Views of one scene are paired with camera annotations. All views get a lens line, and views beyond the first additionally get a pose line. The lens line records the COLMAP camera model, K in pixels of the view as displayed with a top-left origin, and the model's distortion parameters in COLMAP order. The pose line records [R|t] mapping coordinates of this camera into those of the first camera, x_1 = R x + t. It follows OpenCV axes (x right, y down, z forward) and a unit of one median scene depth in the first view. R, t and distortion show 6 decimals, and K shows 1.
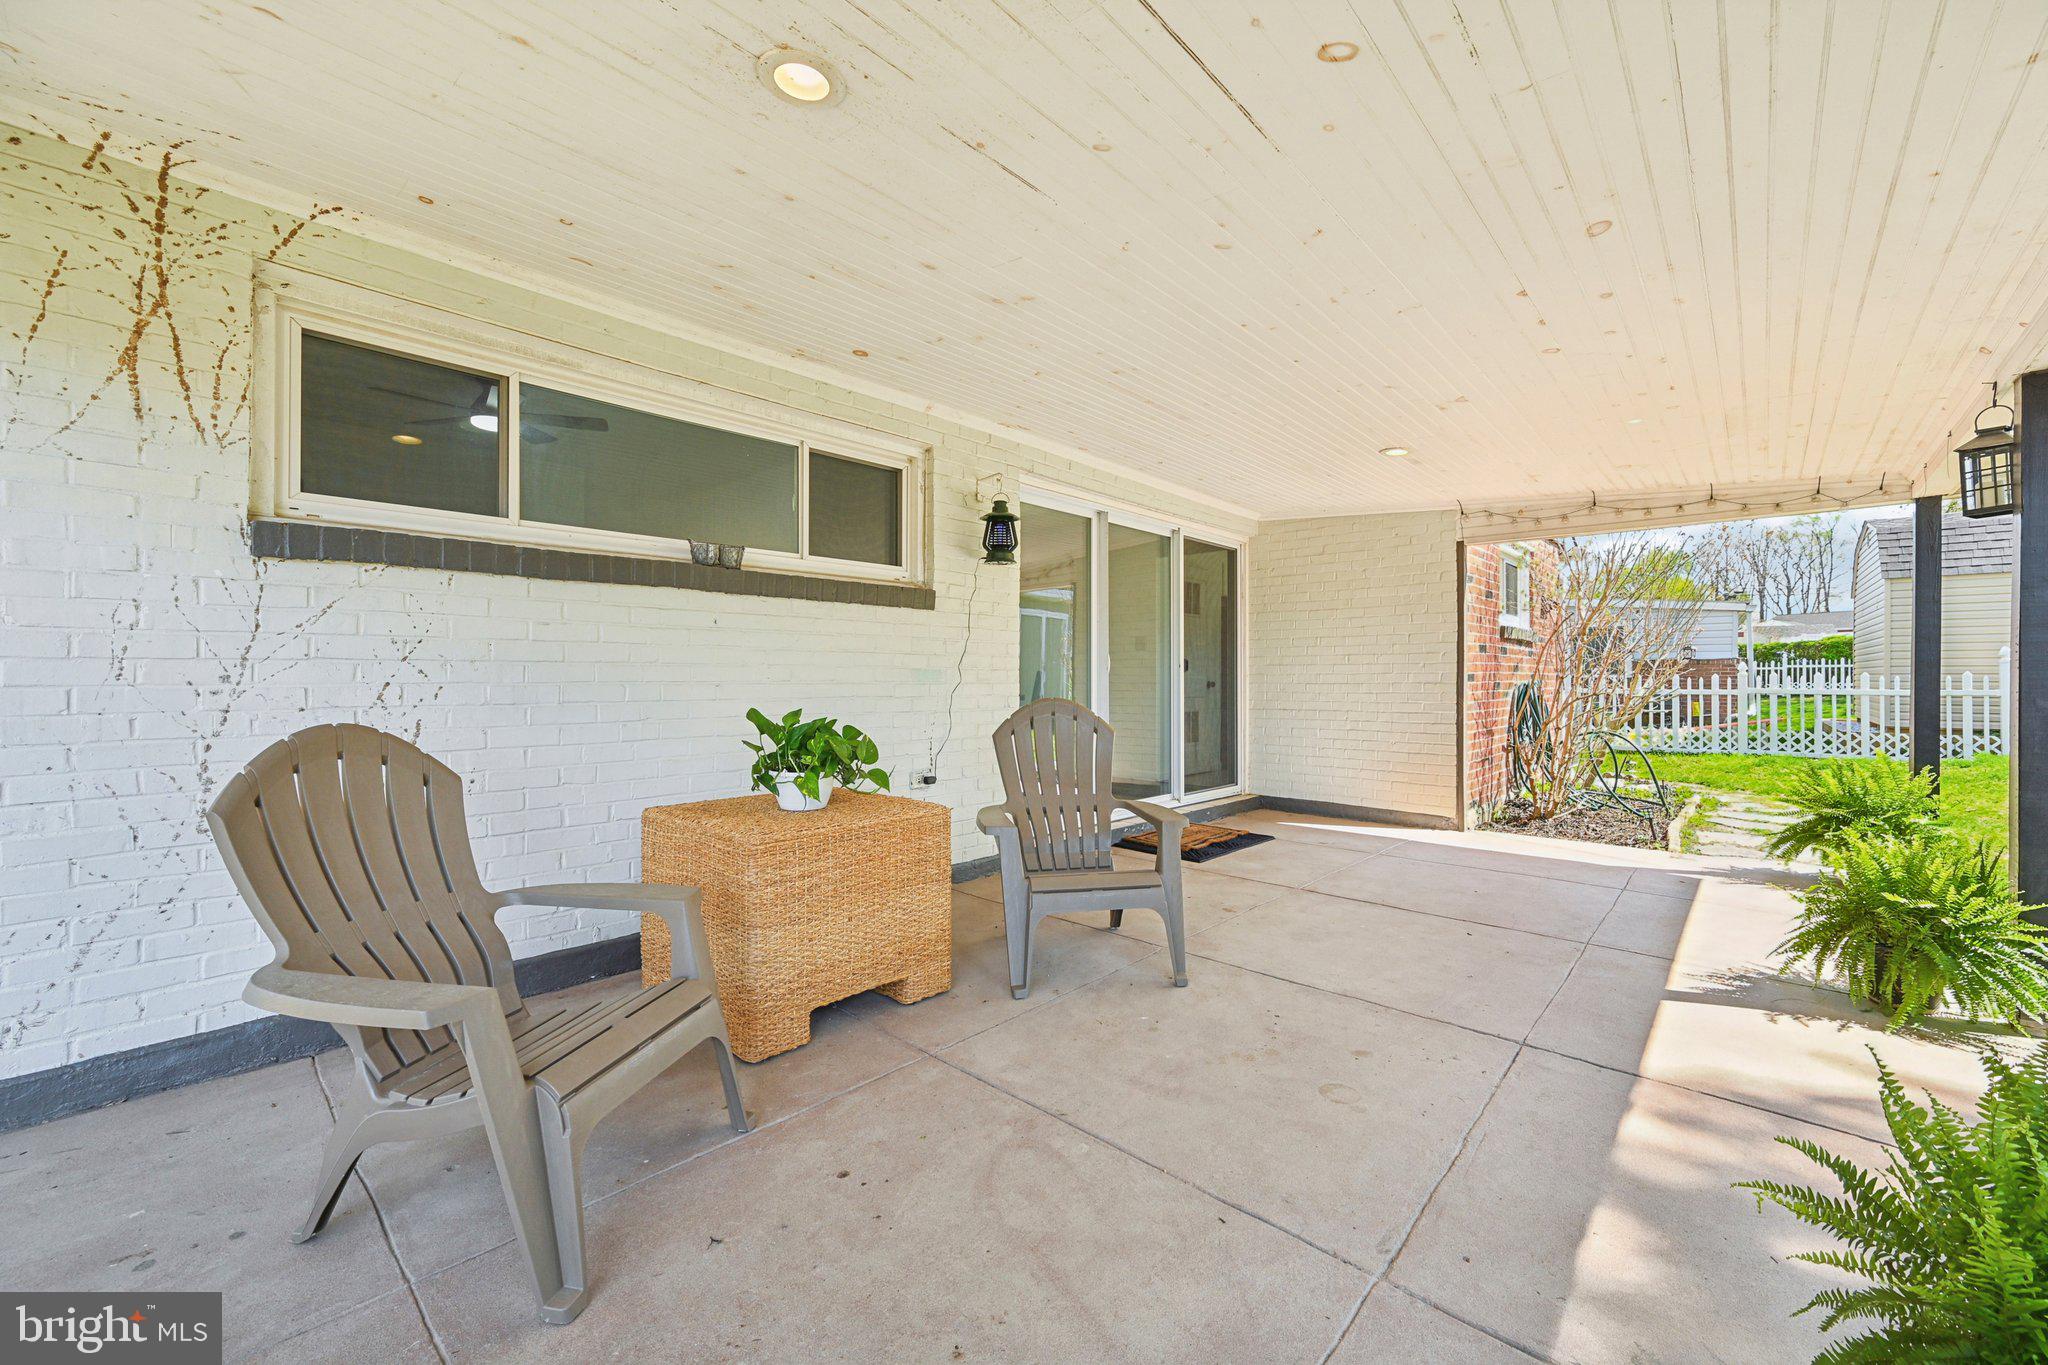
lens RADIAL K [[804.3, 0, 1034.8], [0, 804.3, 685.4], [0, 0, 1]] dist [0.000191, 0.000496]
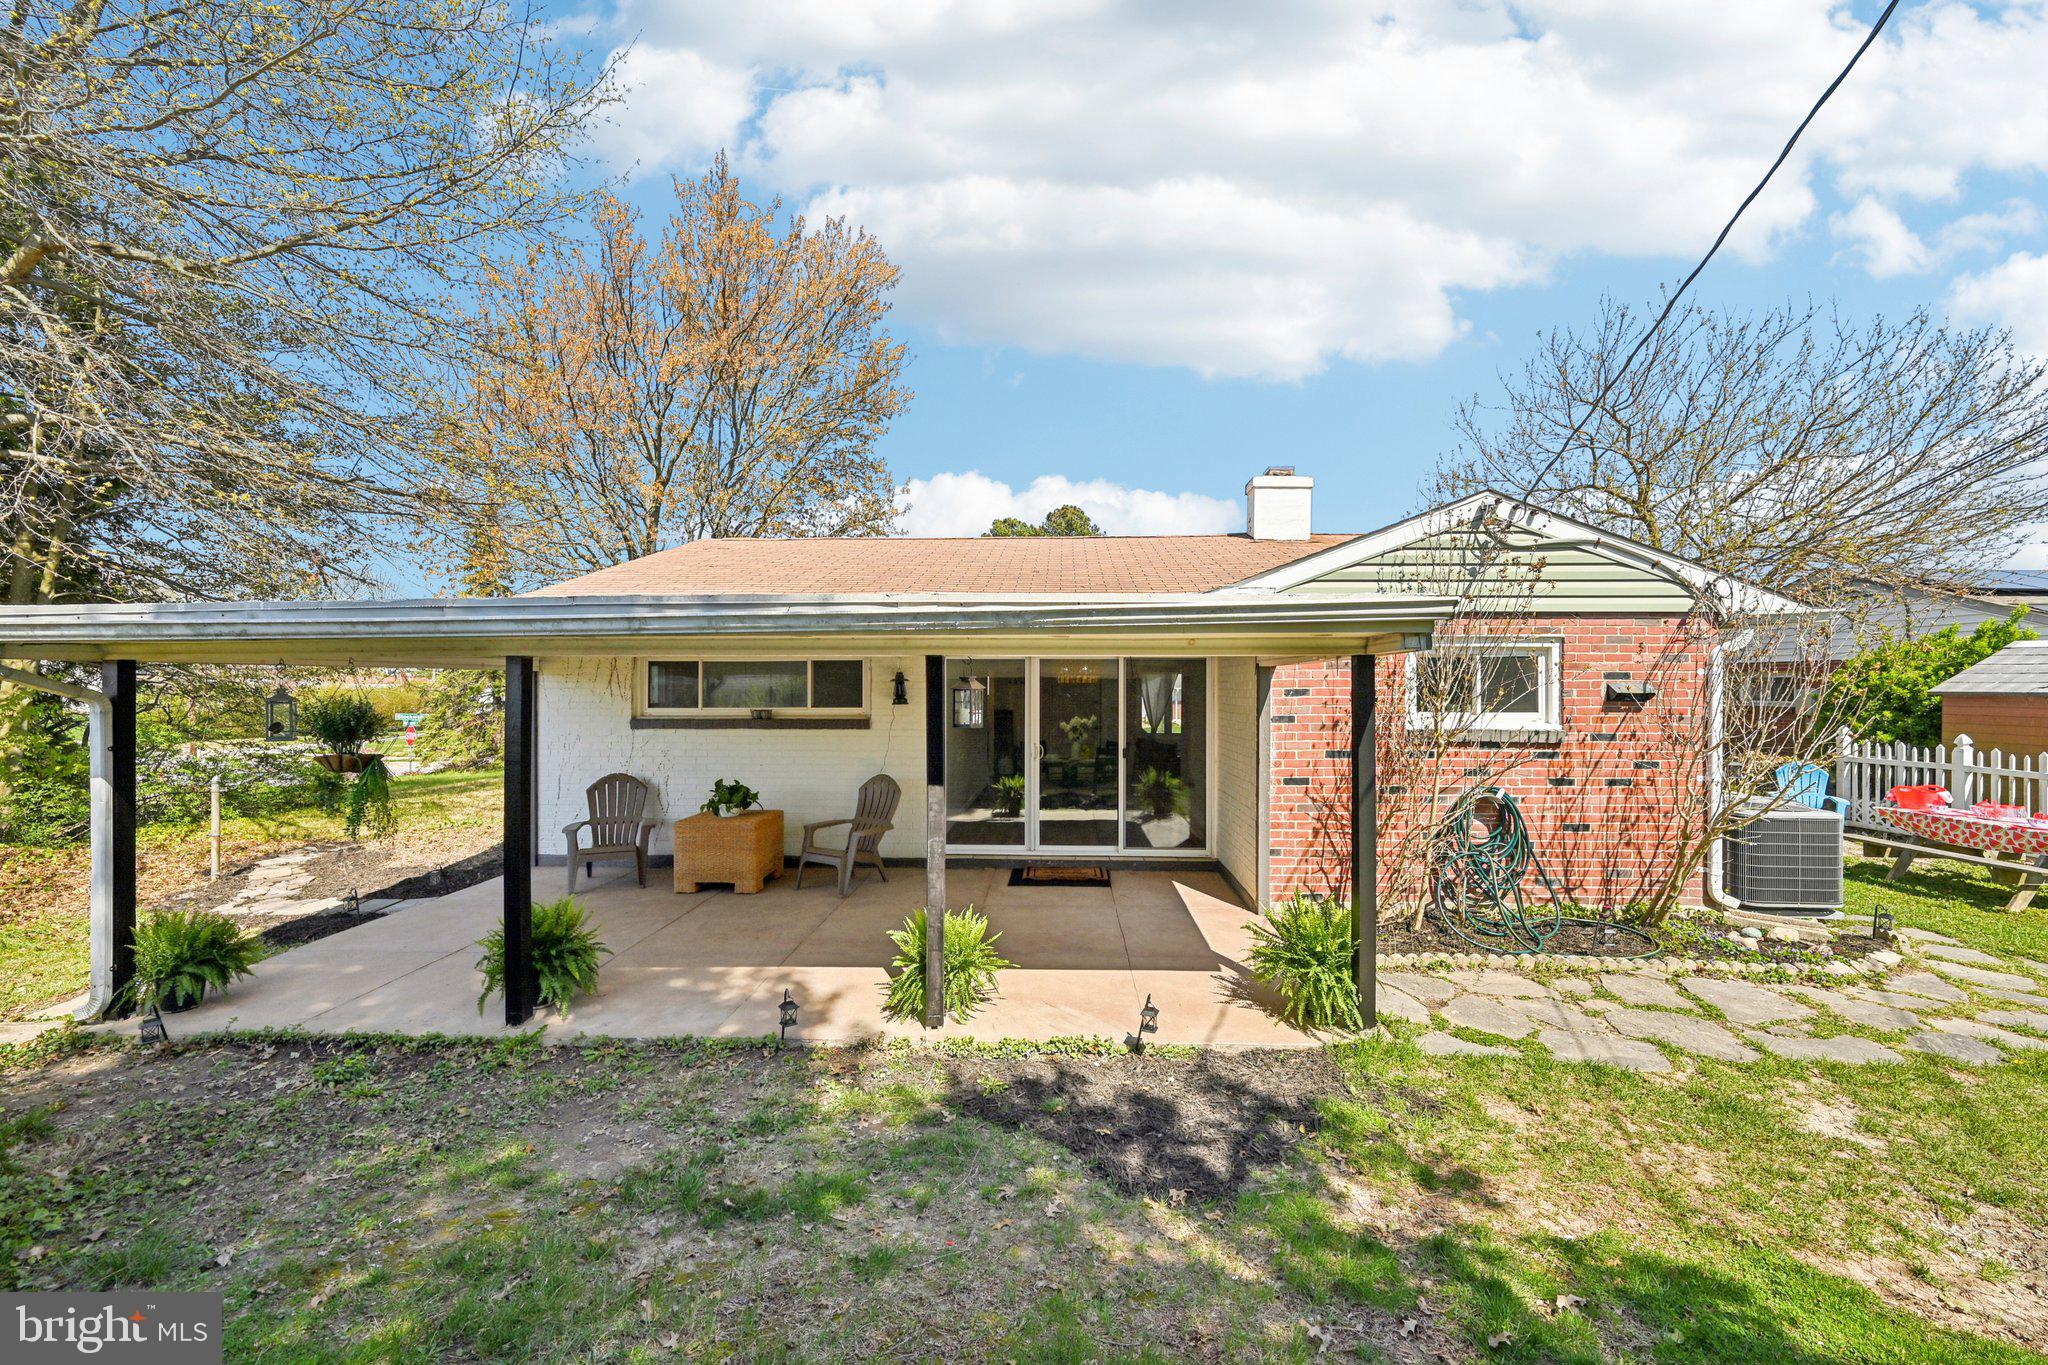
lens RADIAL K [[804.3, 0, 1034.8], [0, 804.3, 685.4], [0, 0, 1]] dist [0.000191, 0.000496]
pose [[0.661255, -0.007274, -0.750126, 2.042890], [-0.009971, 0.999779, -0.018484, -0.209828], [0.750095, 0.019703, 0.661036, -0.035225]]
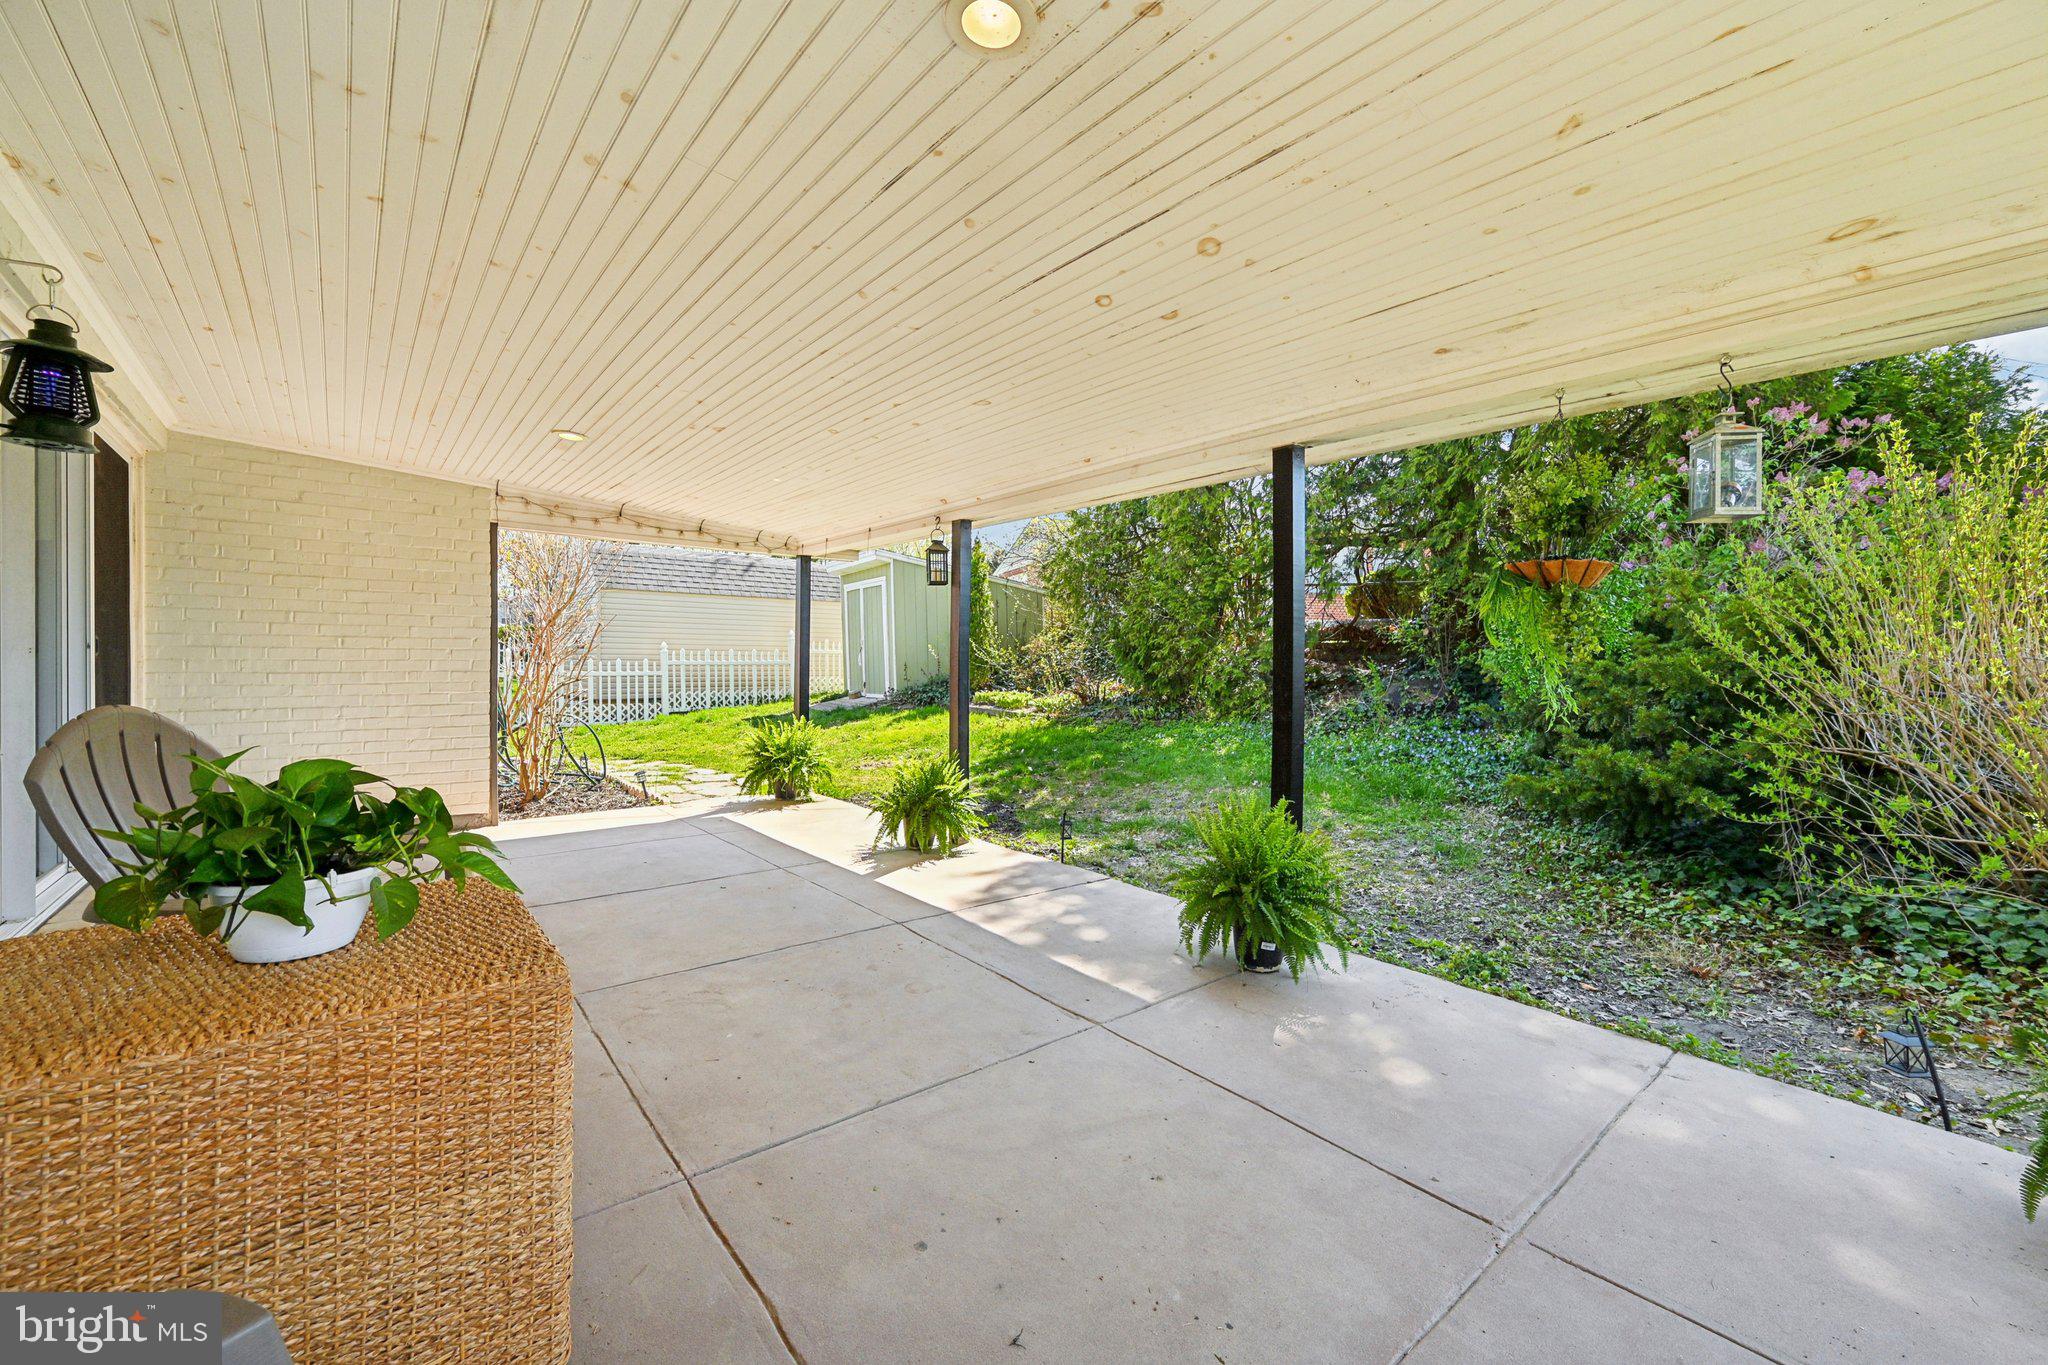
lens RADIAL K [[811.7, 0, 1024.0], [0, 811.7, 682.5], [0, 0, 1]] dist [-0.000395, -0.000108]
pose [[0.146897, -0.023350, 0.988876, -0.587336], [0.004202, 0.999727, 0.022982, -0.015394], [-0.989143, 0.000779, 0.146955, 0.410541]]
